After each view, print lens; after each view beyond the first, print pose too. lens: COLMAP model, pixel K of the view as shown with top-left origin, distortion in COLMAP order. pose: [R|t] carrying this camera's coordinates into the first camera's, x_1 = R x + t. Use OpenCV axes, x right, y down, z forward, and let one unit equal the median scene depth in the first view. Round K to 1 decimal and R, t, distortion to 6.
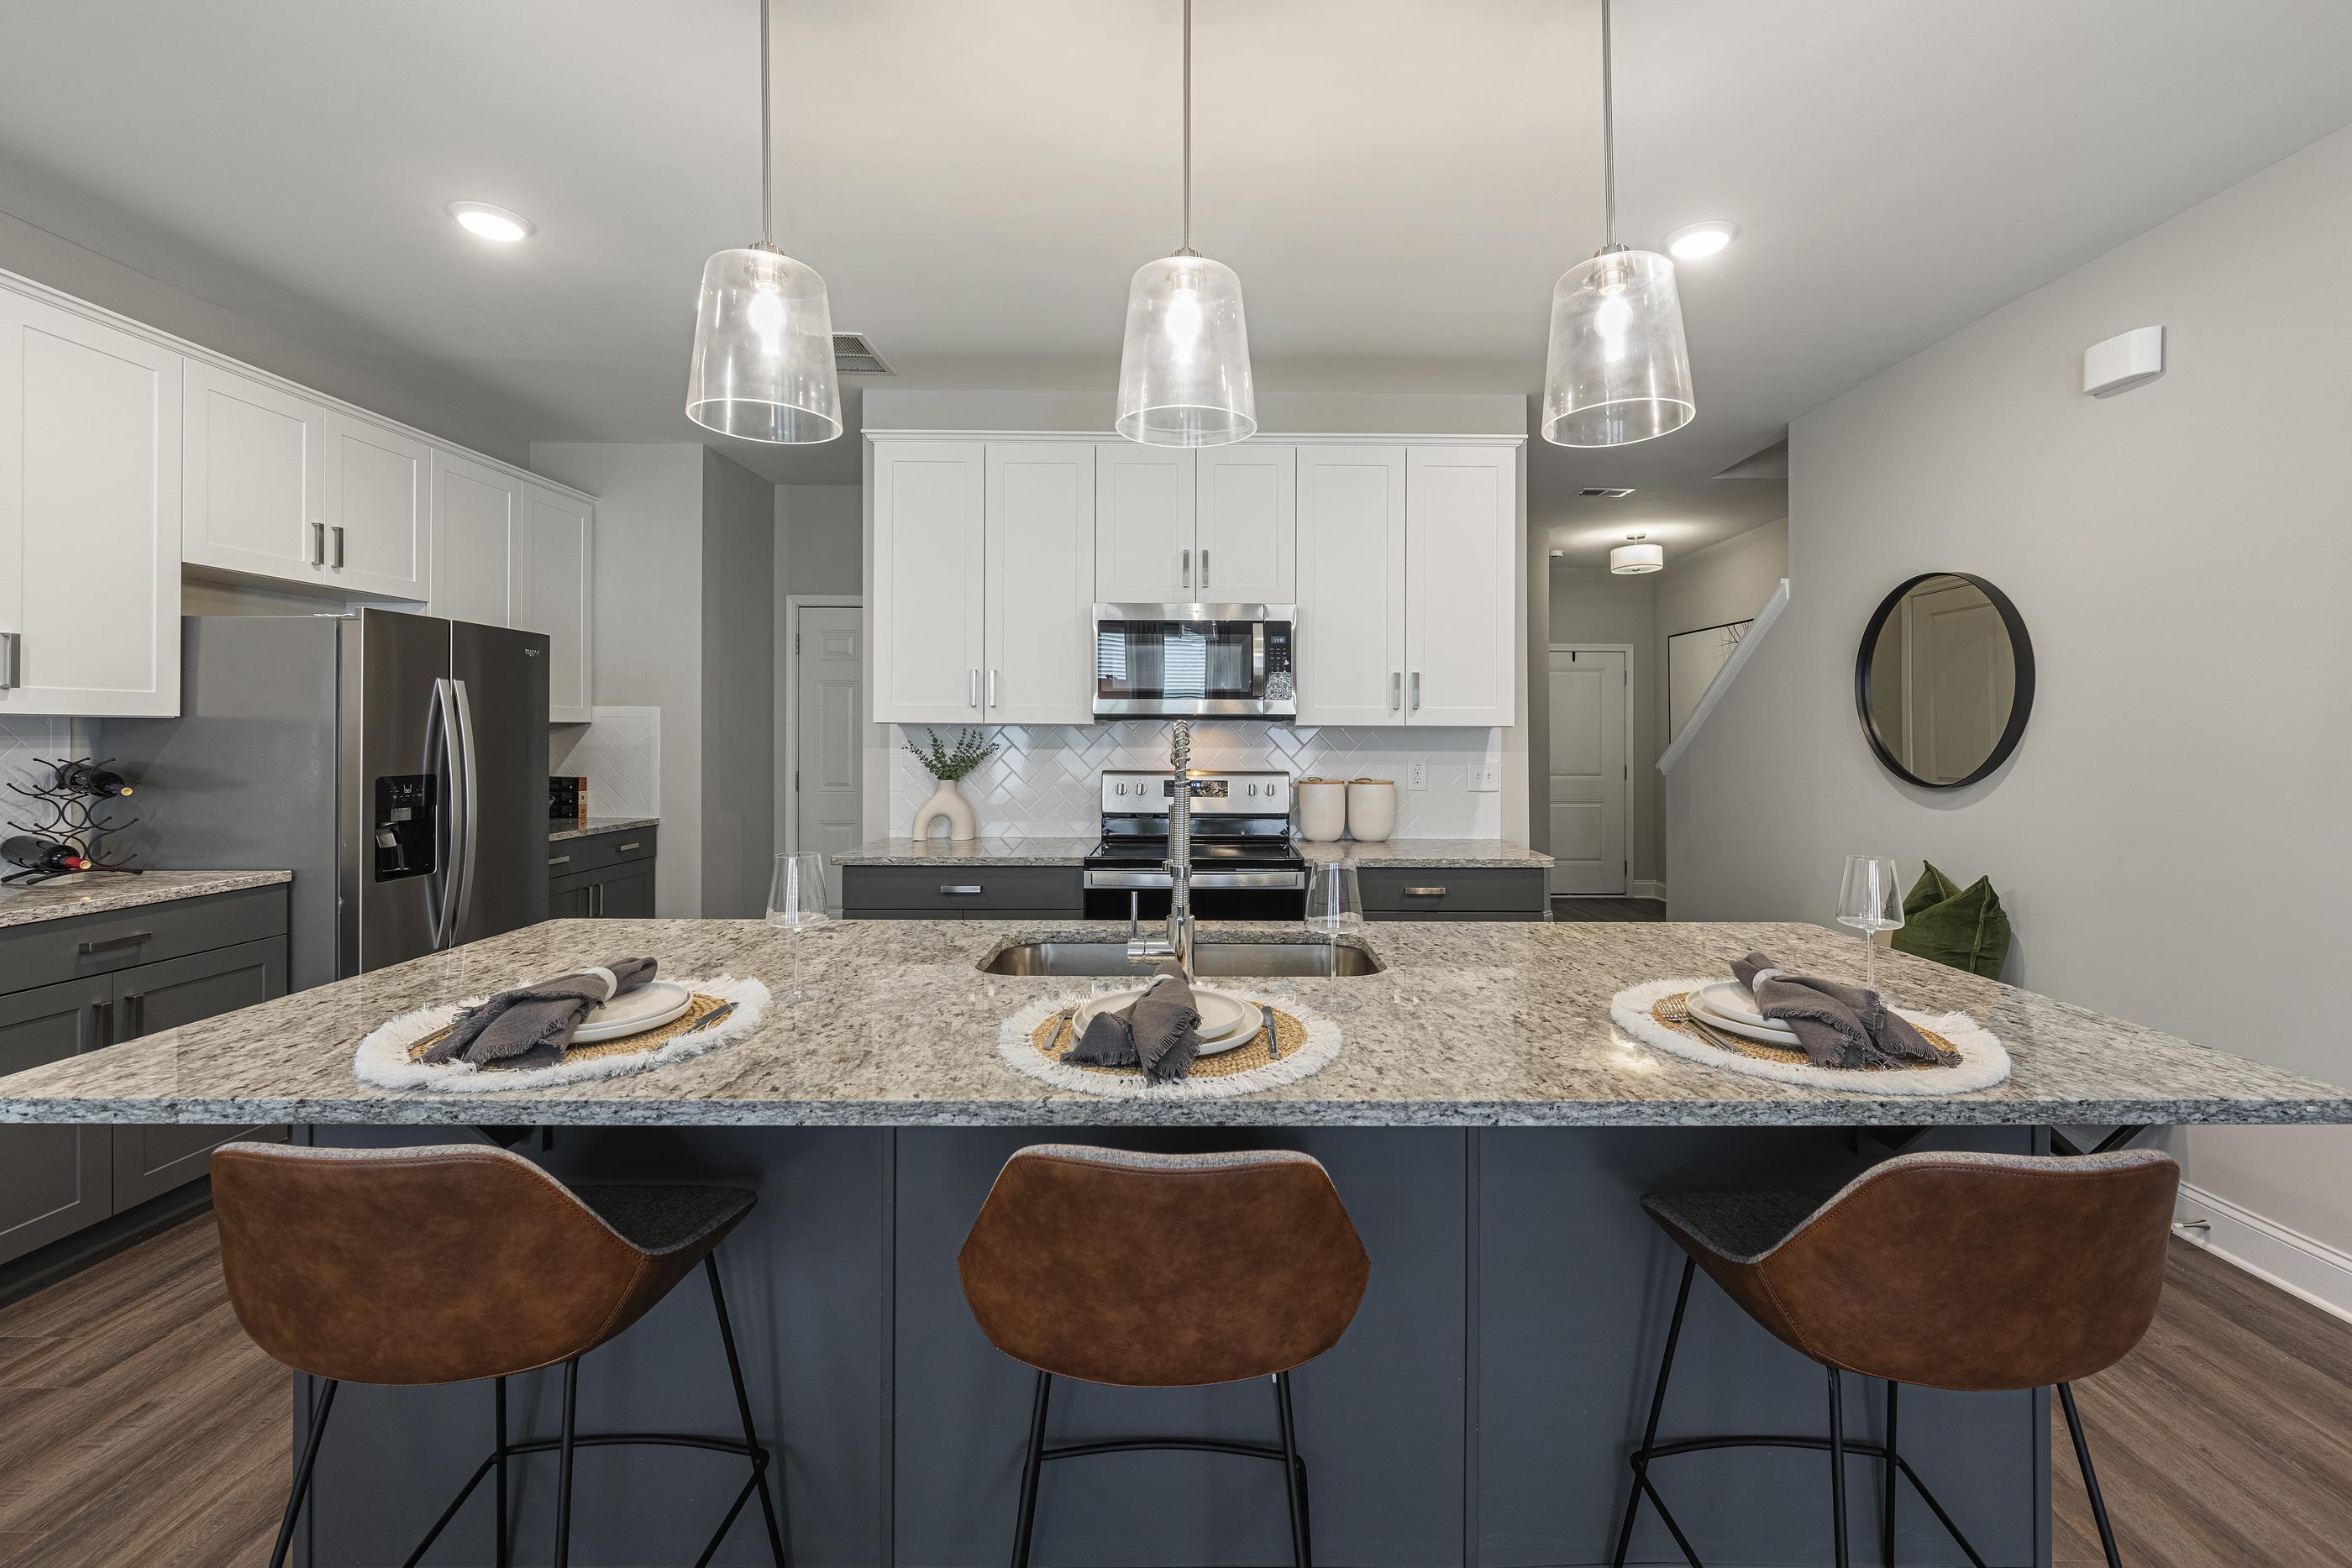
lens RADIAL K [[973.9, 0, 1195.9], [0, 973.9, 725.7], [0, 0, 1]] dist [-0.001449, -0.000043]
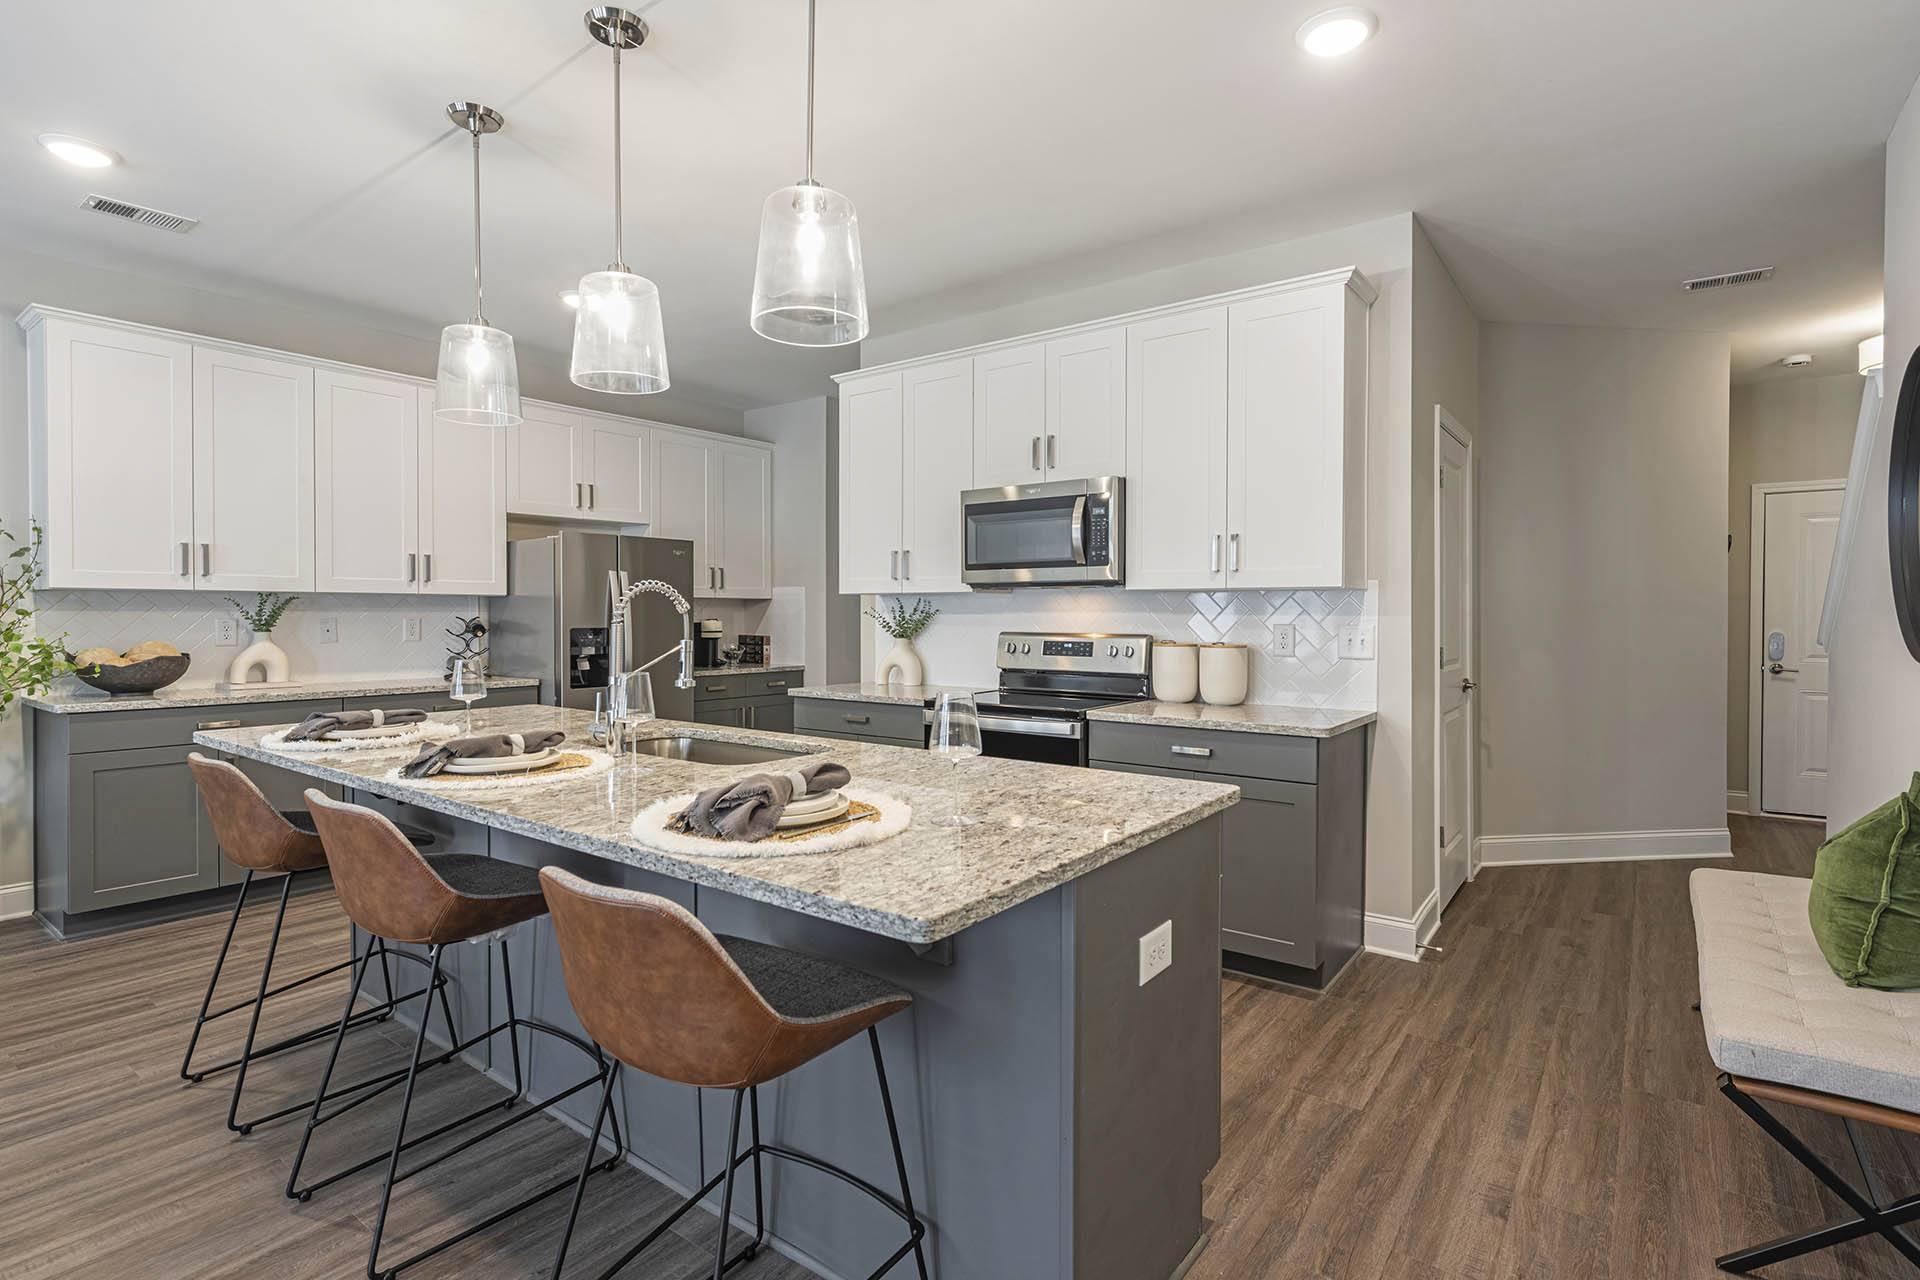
lens RADIAL K [[922.3, 0, 960.8], [0, 922.3, 637.7], [0, 0, 1]] dist [-0.014962, -0.000118]
pose [[0.798102, 0.012155, -0.602400, 0.585922], [0.008338, 0.999478, 0.031214, 0.019553], [0.602465, -0.029934, 0.797584, 0.086702]]
